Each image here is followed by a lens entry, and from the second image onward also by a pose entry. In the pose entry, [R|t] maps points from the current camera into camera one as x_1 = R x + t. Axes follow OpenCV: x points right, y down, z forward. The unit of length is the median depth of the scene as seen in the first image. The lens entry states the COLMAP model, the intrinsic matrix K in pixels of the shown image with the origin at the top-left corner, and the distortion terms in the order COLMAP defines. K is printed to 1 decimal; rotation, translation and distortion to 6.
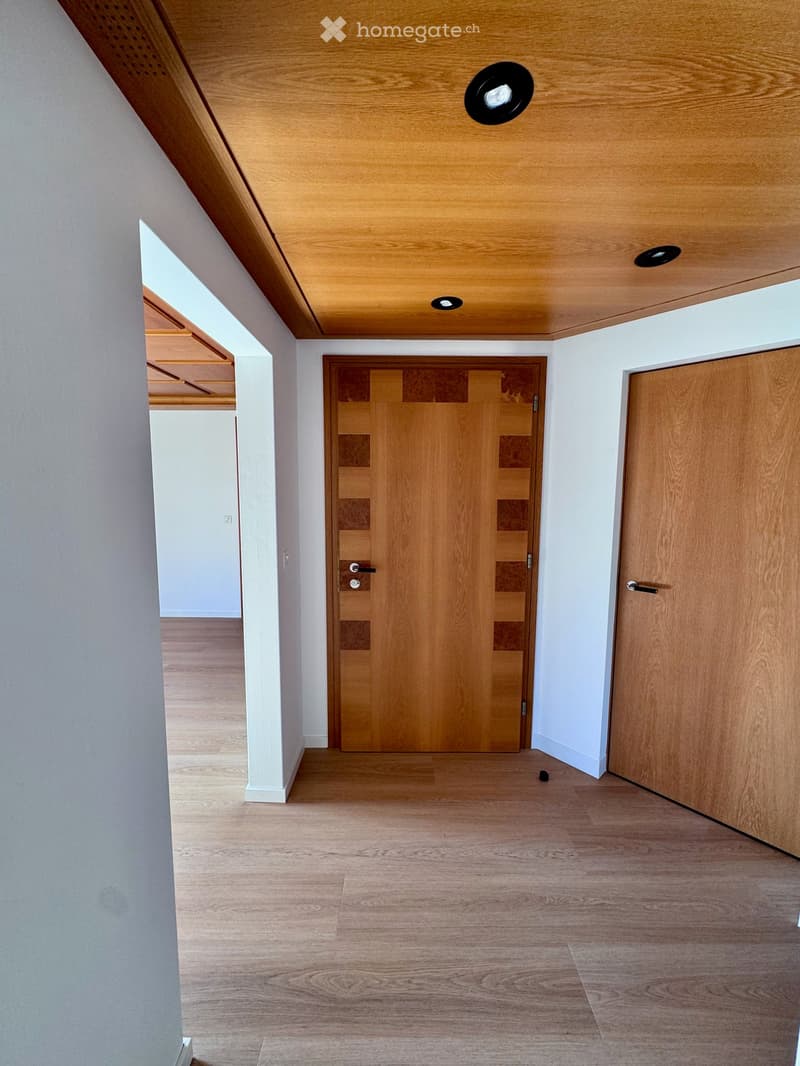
lens RADIAL K [[427.5, 0, 400.5], [0, 427.5, 533.1], [0, 0, 1]] dist [0.002301, 0.000158]
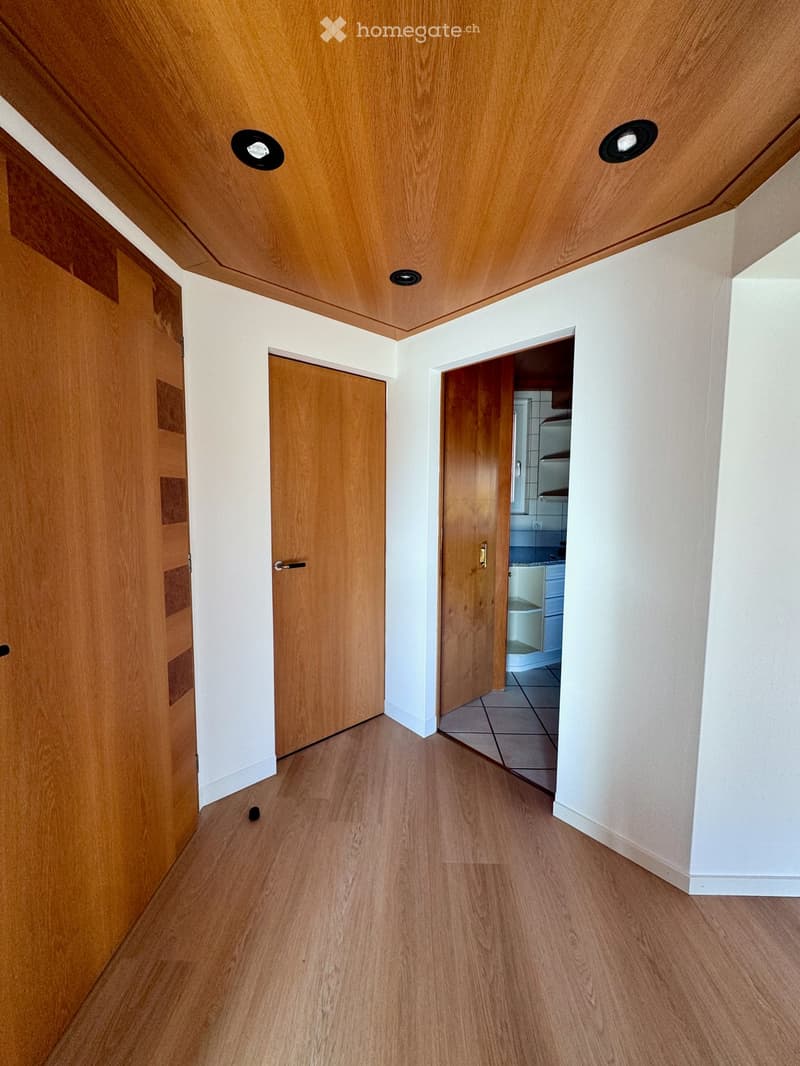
lens RADIAL K [[427.5, 0, 401.3], [0, 427.5, 532.7], [0, 0, 1]] dist [0.002301, 0.000158]
pose [[0.030827, -0.092597, 0.995226, -0.474100], [0.103688, 0.990624, 0.088957, -0.015772], [-0.994132, 0.100450, 0.040140, 0.696337]]
